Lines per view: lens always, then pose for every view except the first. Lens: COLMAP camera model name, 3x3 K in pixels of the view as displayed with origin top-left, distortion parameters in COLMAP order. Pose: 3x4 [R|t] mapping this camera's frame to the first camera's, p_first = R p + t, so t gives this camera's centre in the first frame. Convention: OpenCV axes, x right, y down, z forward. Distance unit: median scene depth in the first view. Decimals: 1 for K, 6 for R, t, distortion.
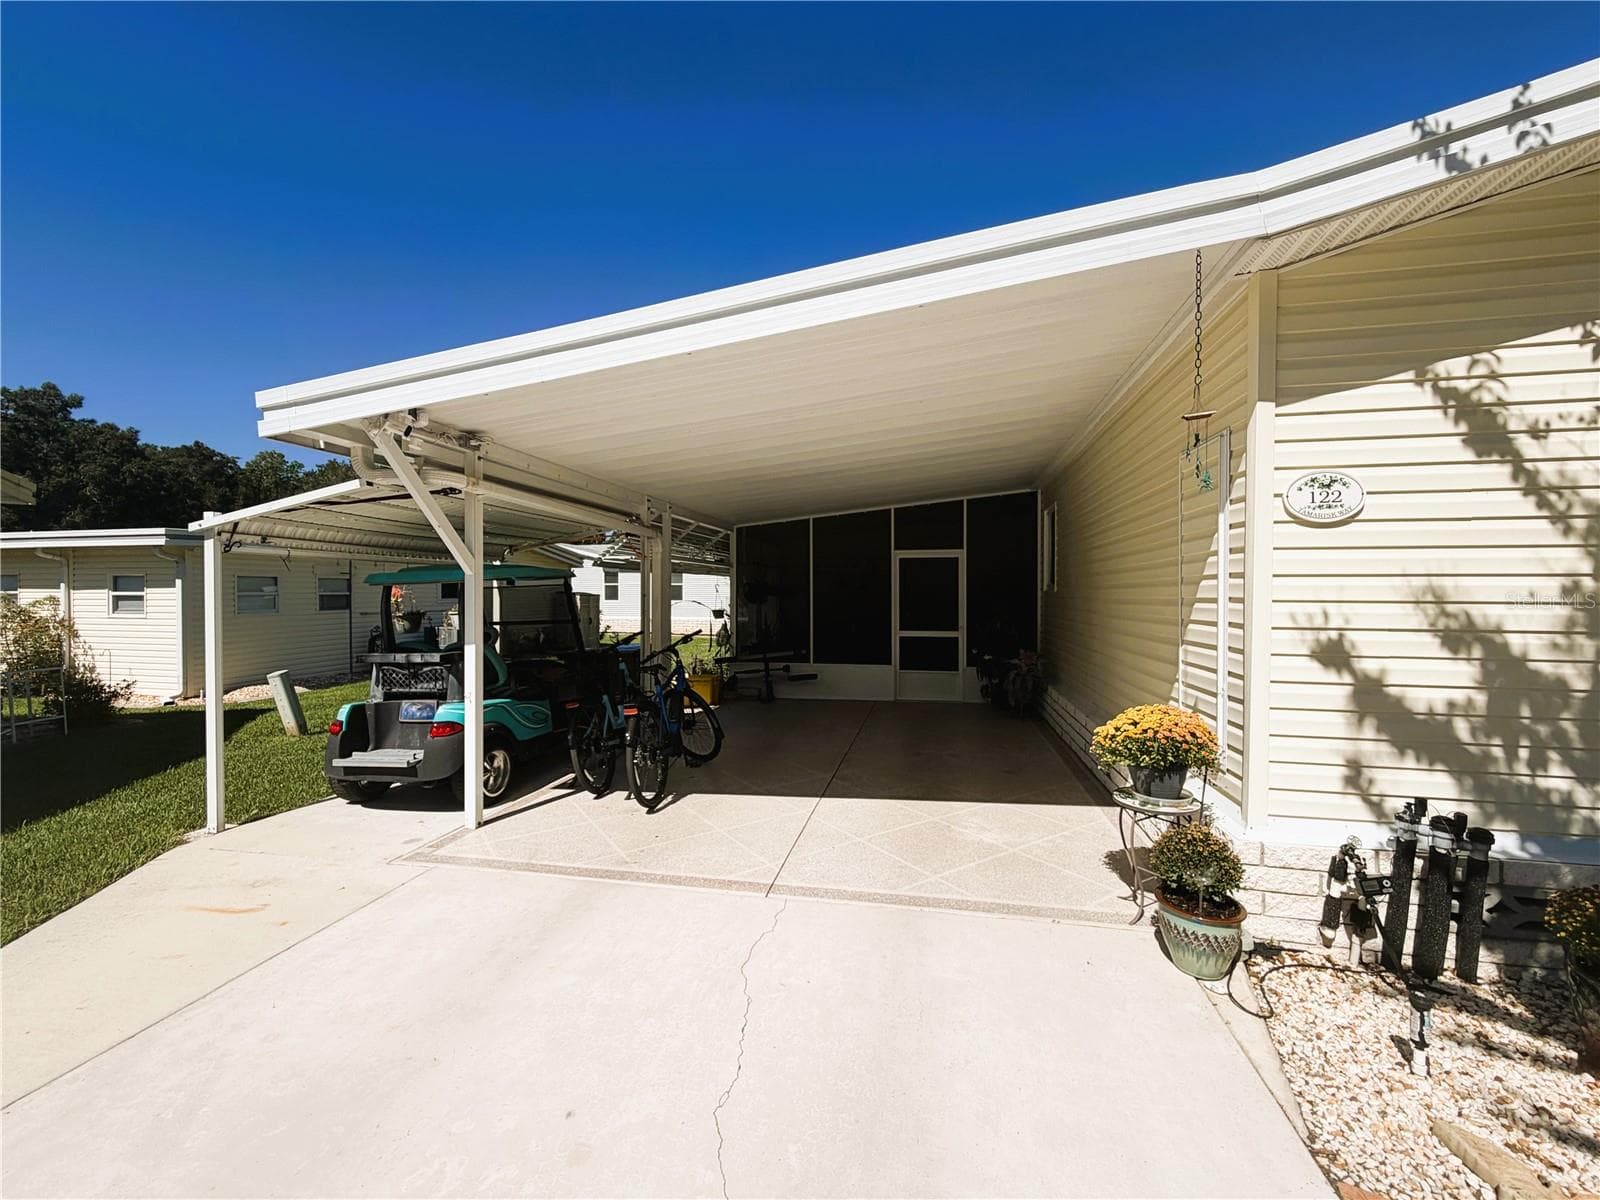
lens RADIAL K [[640.6, 0, 800.0], [0, 640.6, 600.0], [0, 0, 1]] dist [0.000250, 0.000130]
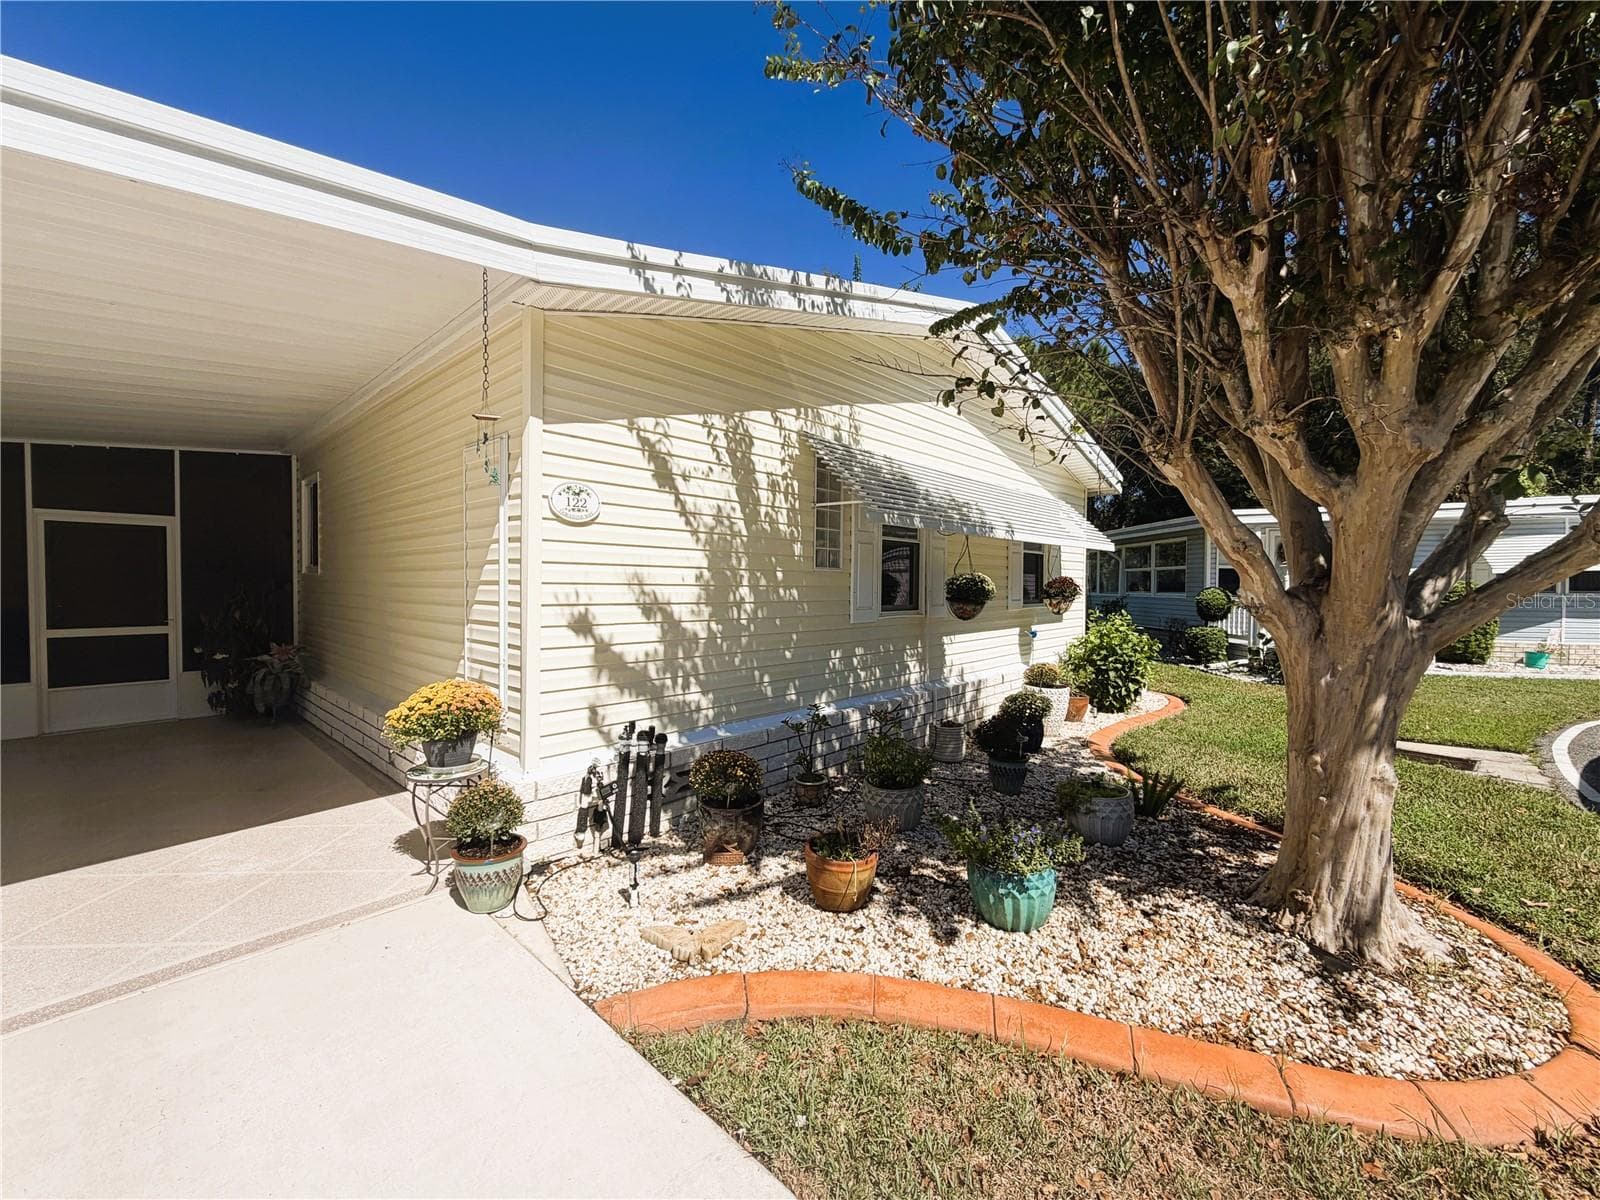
lens RADIAL K [[640.6, 0, 800.0], [0, 640.6, 600.0], [0, 0, 1]] dist [0.000250, 0.000130]
pose [[0.506393, -0.015989, 0.862155, -0.068273], [-0.001235, 0.999814, 0.019268, 0.010151], [-0.862302, -0.010821, 0.506279, -0.043414]]
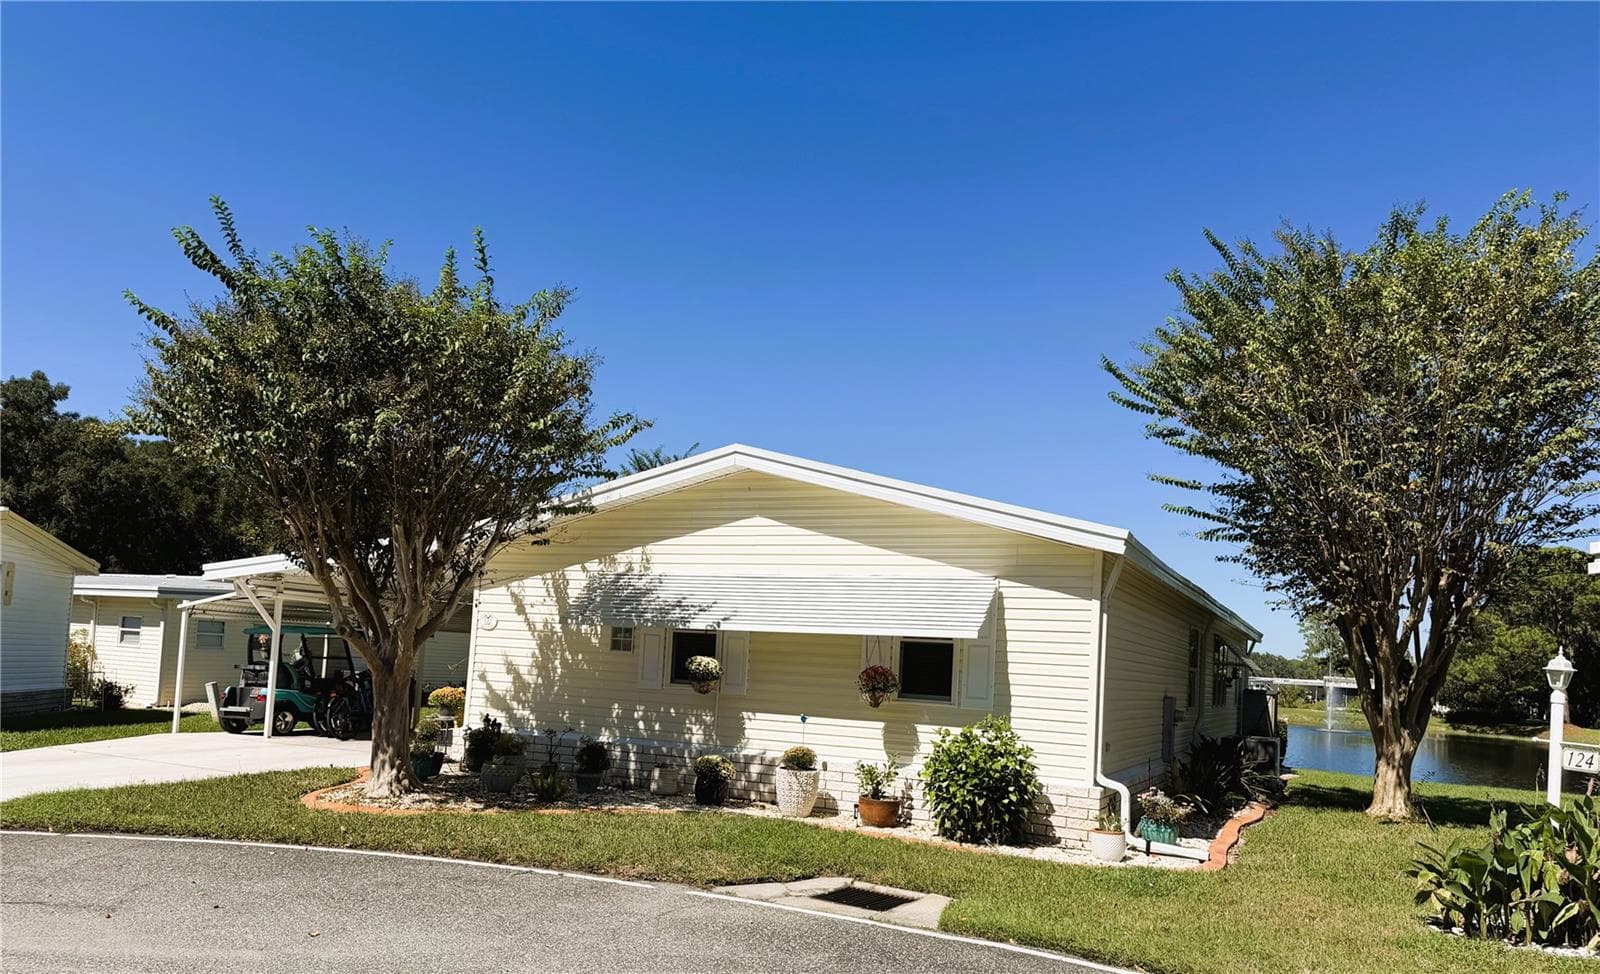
lens RADIAL K [[1133.7, 0, 806.0], [0, 1133.7, 605.9], [0, 0, 1]] dist [0.065516, -0.074249]
pose [[0.969755, 0.042627, -0.240330, 3.685318], [-0.058390, 0.996558, -0.058853, -0.000416], [0.236994, 0.071106, 0.968905, -4.069950]]
